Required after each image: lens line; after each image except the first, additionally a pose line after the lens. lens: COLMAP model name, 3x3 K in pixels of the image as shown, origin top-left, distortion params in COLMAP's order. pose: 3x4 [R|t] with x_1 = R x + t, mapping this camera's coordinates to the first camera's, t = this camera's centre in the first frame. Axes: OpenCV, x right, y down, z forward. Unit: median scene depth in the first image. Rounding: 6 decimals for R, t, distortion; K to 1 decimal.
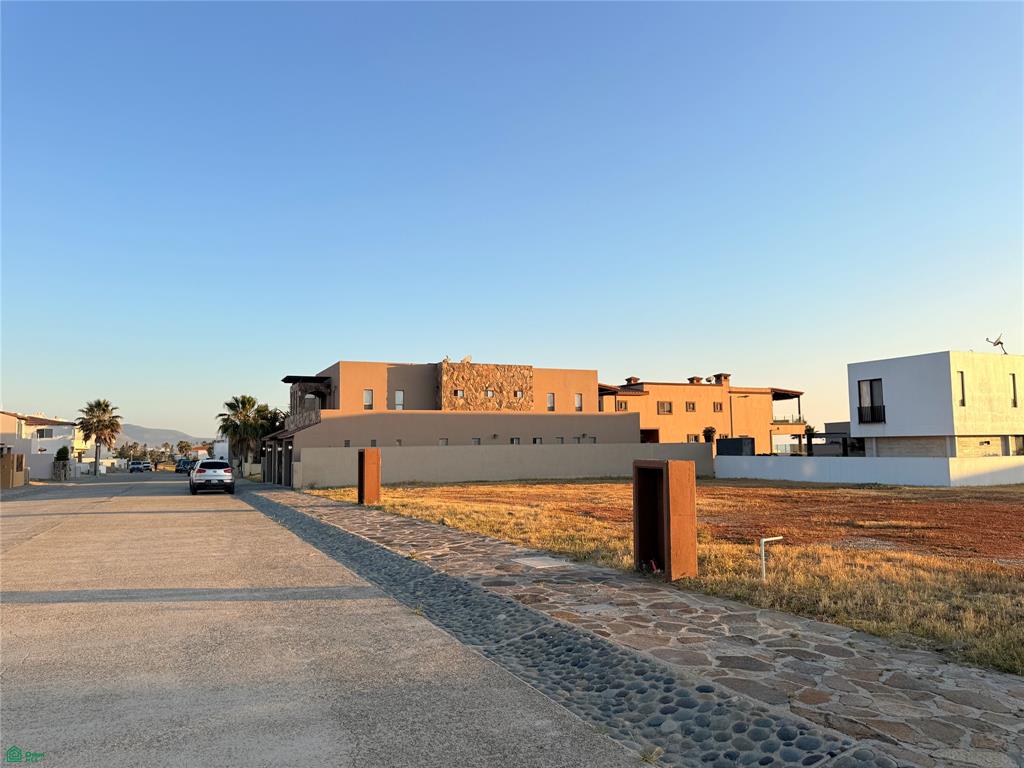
lens RADIAL K [[715.5, 0, 512.0], [0, 715.5, 384.0], [0, 0, 1]] dist [0.134885, -0.199857]
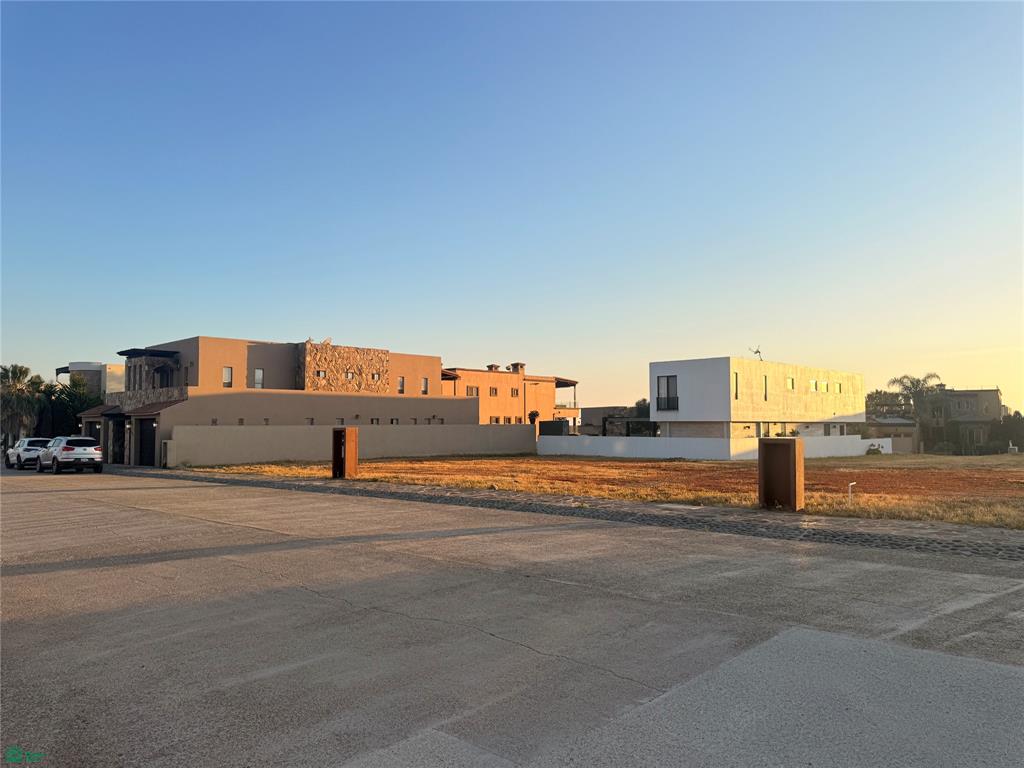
lens RADIAL K [[715.5, 0, 512.0], [0, 715.5, 384.0], [0, 0, 1]] dist [0.134885, -0.199857]
pose [[0.933407, 0.032401, 0.357354, -0.184395], [-0.042005, 0.998934, 0.019143, -0.003964], [-0.356353, -0.032878, 0.933773, -0.056595]]
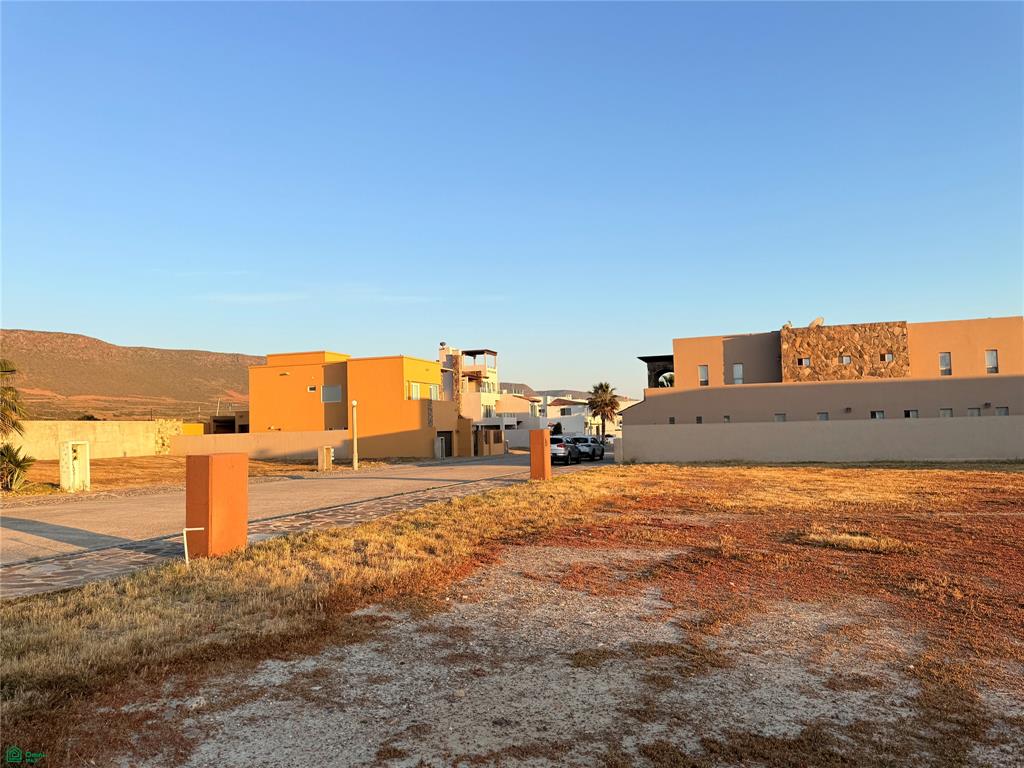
lens RADIAL K [[715.5, 0, 512.0], [0, 715.5, 384.0], [0, 0, 1]] dist [0.134885, -0.199857]
pose [[0.731923, -0.049422, -0.679593, 0.266992], [0.076001, 0.997064, 0.009343, 0.004088], [0.677136, -0.058488, 0.733530, 0.094099]]
